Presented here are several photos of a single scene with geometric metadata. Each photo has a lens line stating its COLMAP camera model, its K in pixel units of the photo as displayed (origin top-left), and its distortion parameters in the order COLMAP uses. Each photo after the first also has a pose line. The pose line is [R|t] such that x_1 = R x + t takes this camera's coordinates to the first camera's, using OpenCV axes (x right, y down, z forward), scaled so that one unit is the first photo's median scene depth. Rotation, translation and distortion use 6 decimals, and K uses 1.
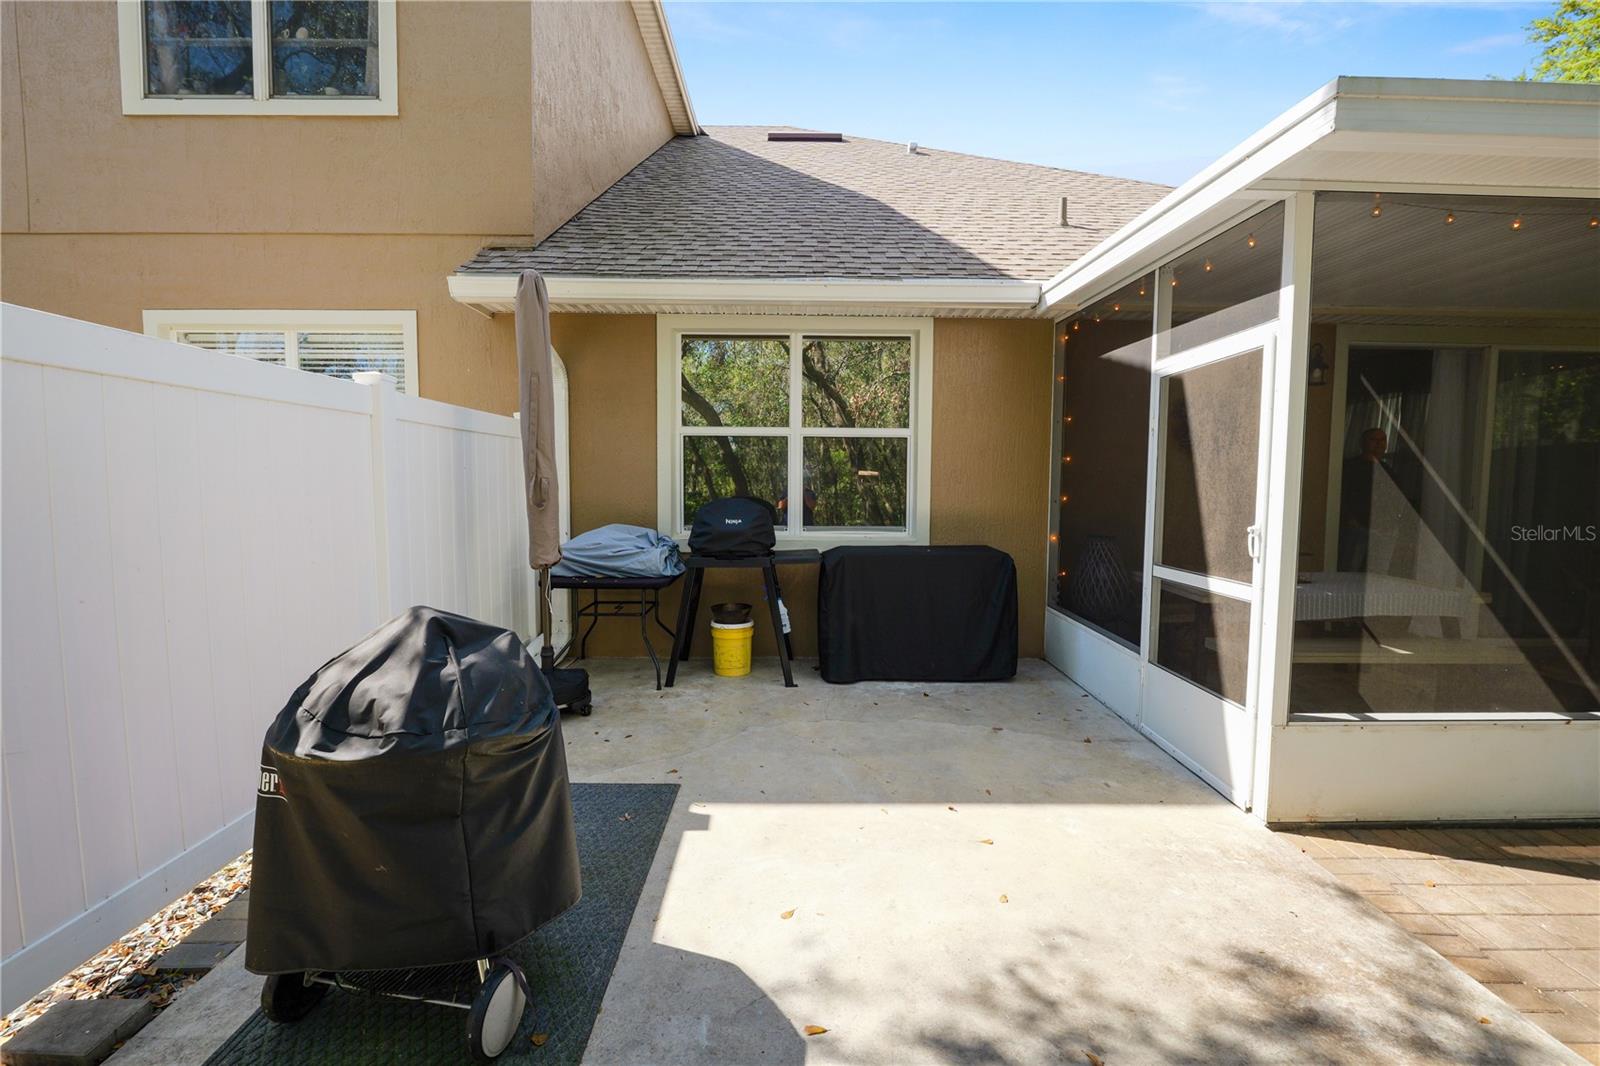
lens RADIAL K [[652.1, 0, 801.8], [0, 652.1, 530.1], [0, 0, 1]] dist [-0.012862, 0.000969]
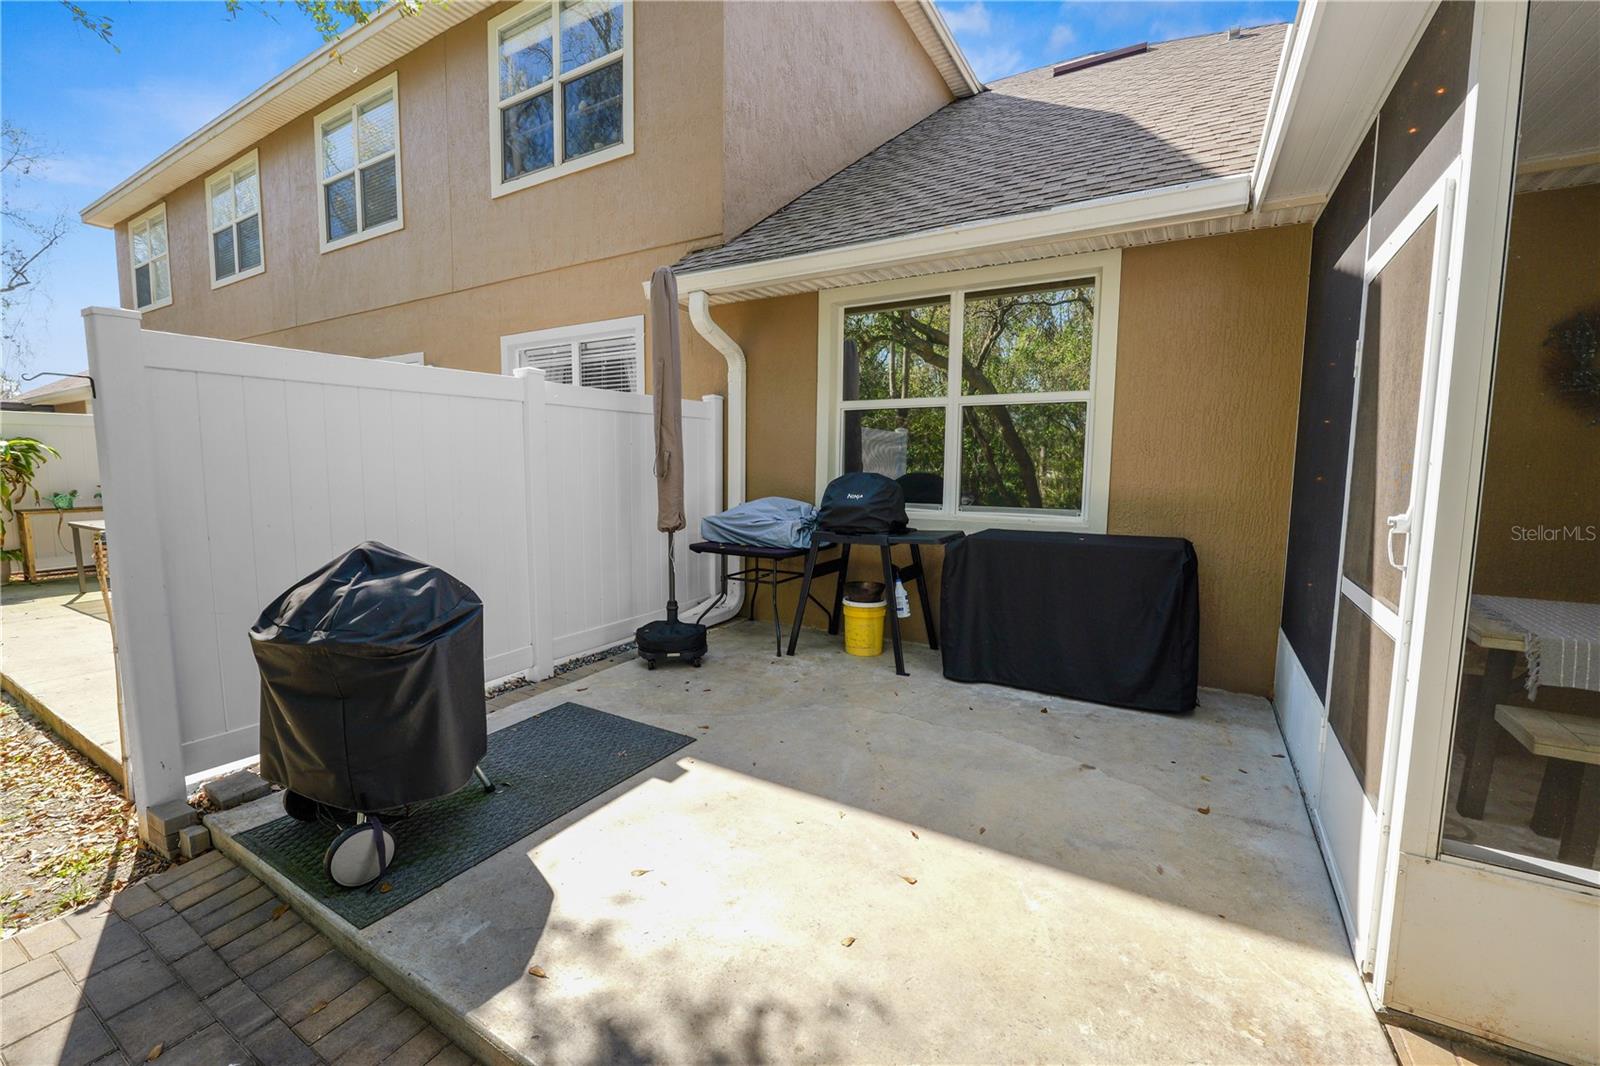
lens RADIAL K [[652.1, 0, 795.1], [0, 652.1, 530.1], [0, 0, 1]] dist [-0.012862, 0.000969]
pose [[0.854074, 0.053233, -0.517420, 0.322309], [-0.040025, 0.998526, 0.036663, 0.004772], [0.518609, -0.010604, 0.854946, 0.123524]]
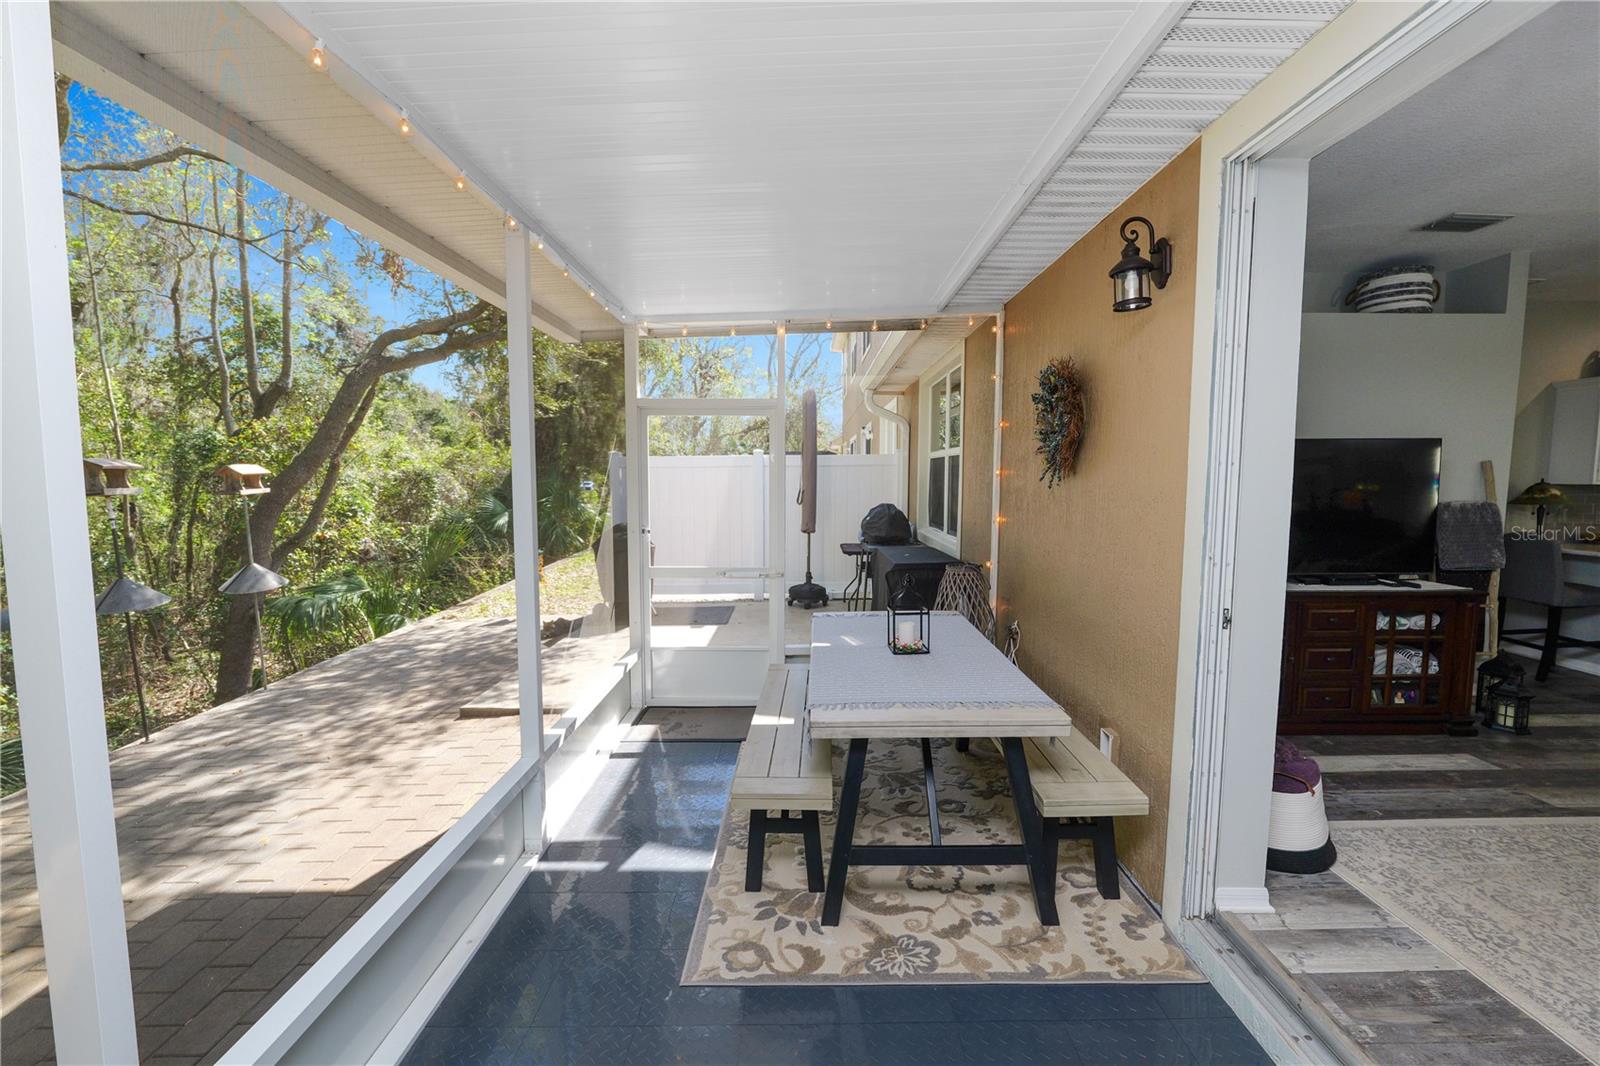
lens RADIAL K [[652.1, 0, 800.8], [0, 652.1, 529.6], [0, 0, 1]] dist [-0.012862, 0.000969]
pose [[-0.015475, 0.078045, -0.996830, 1.402661], [-0.072878, 0.994209, 0.078972, -0.096297], [0.997221, 0.073869, -0.009697, 0.826200]]
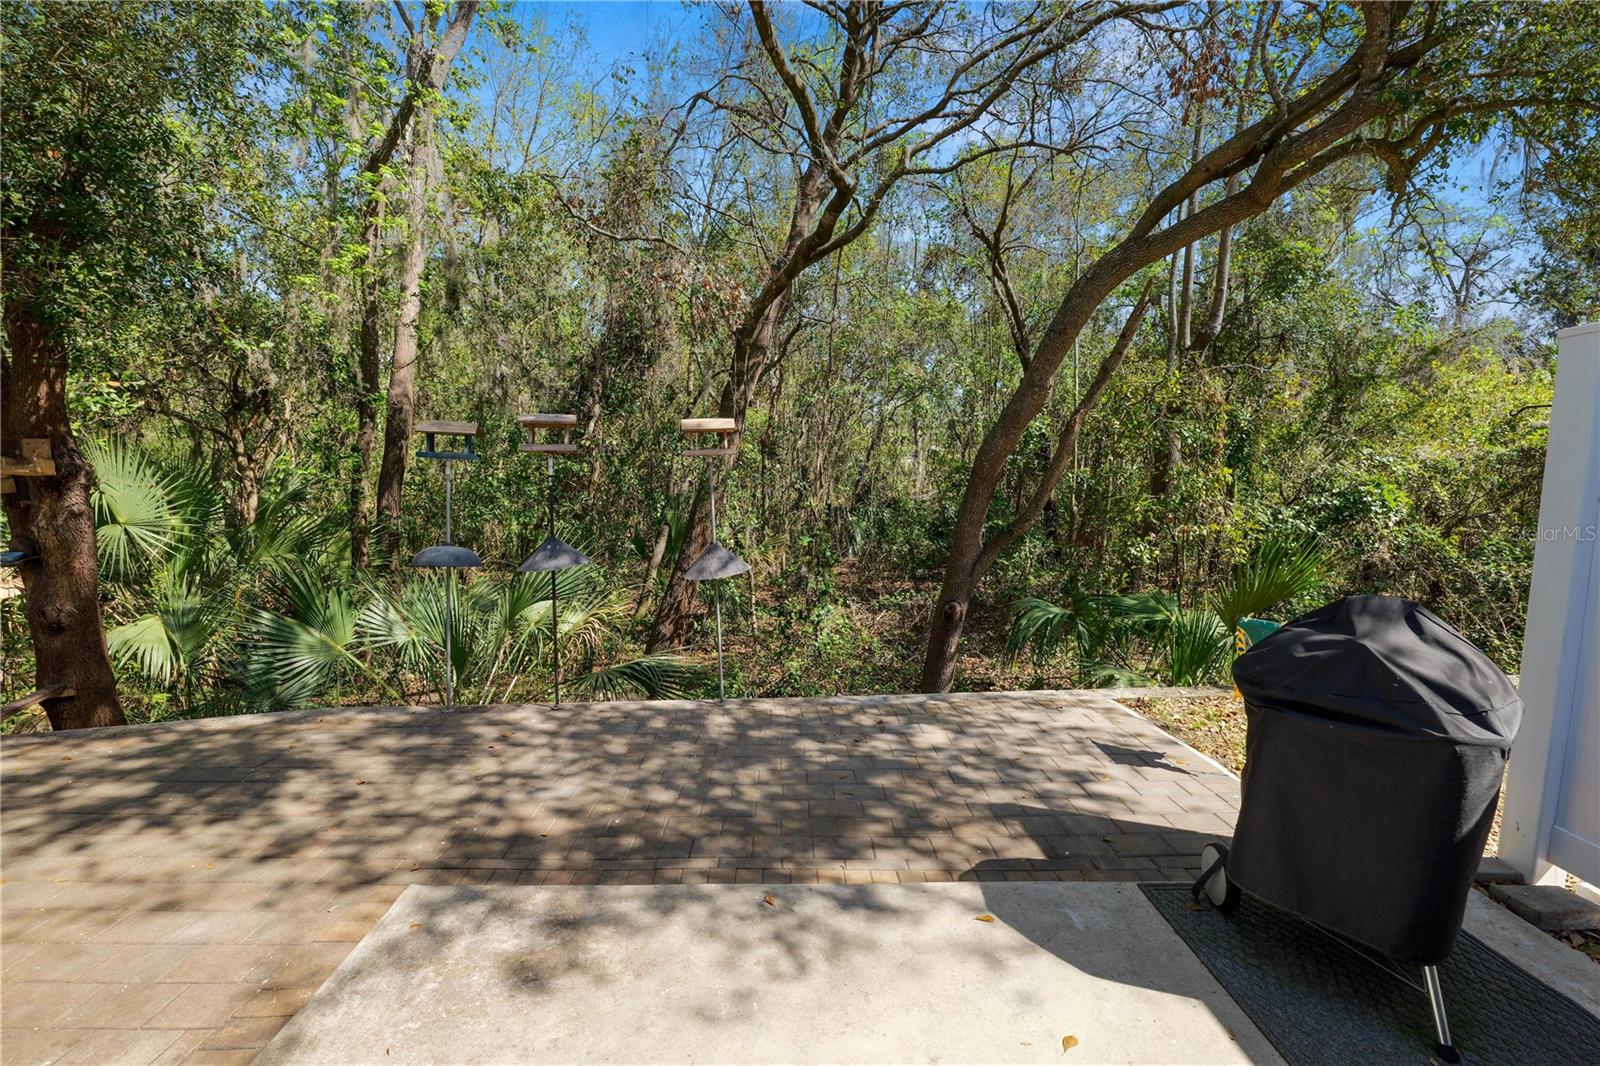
lens RADIAL K [[652.1, 0, 798.9], [0, 652.1, 527.7], [0, 0, 1]] dist [-0.012862, 0.000969]
pose [[-0.999862, -0.010972, -0.012494, 0.145663], [-0.013019, 0.983982, 0.177791, -0.061311], [0.010343, 0.177930, -0.983989, 0.766647]]
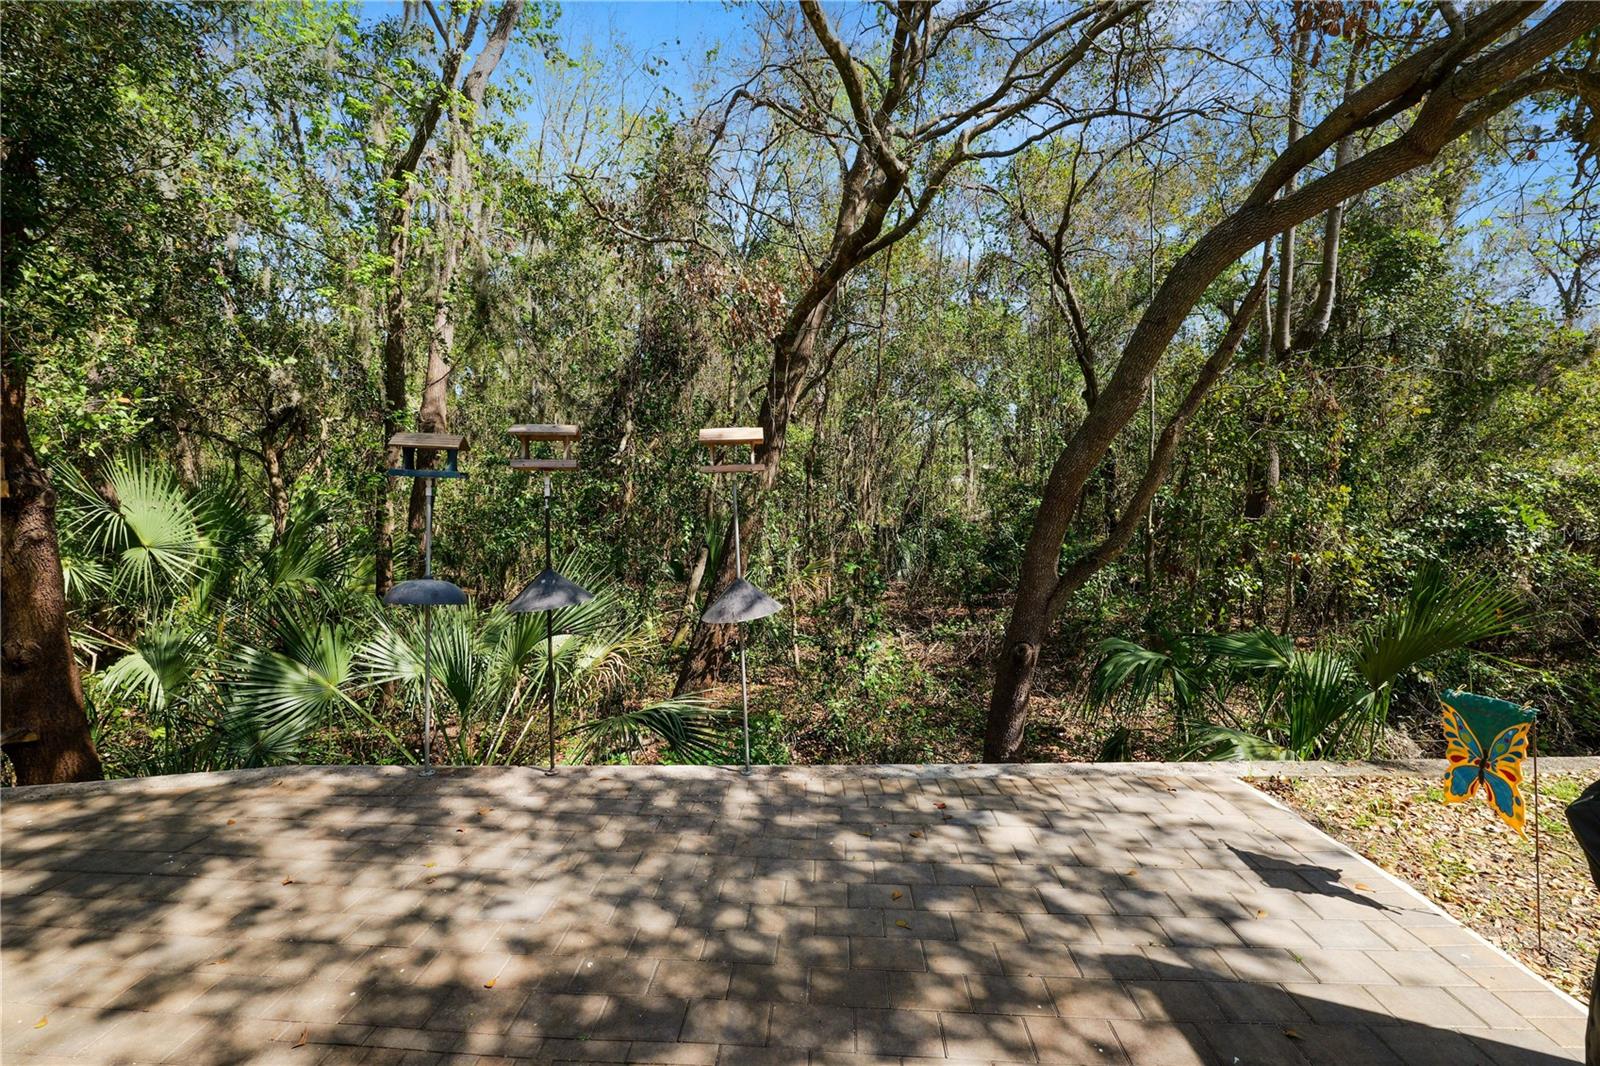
lens RADIAL K [[652.1, 0, 800.0], [0, 652.1, 530.0], [0, 0, 1]] dist [-0.012862, 0.000969]
pose [[-0.998151, -0.013089, 0.059352, 0.136260], [-0.003897, 0.988309, 0.152413, -0.046077], [-0.060653, 0.151900, -0.986533, 0.600182]]
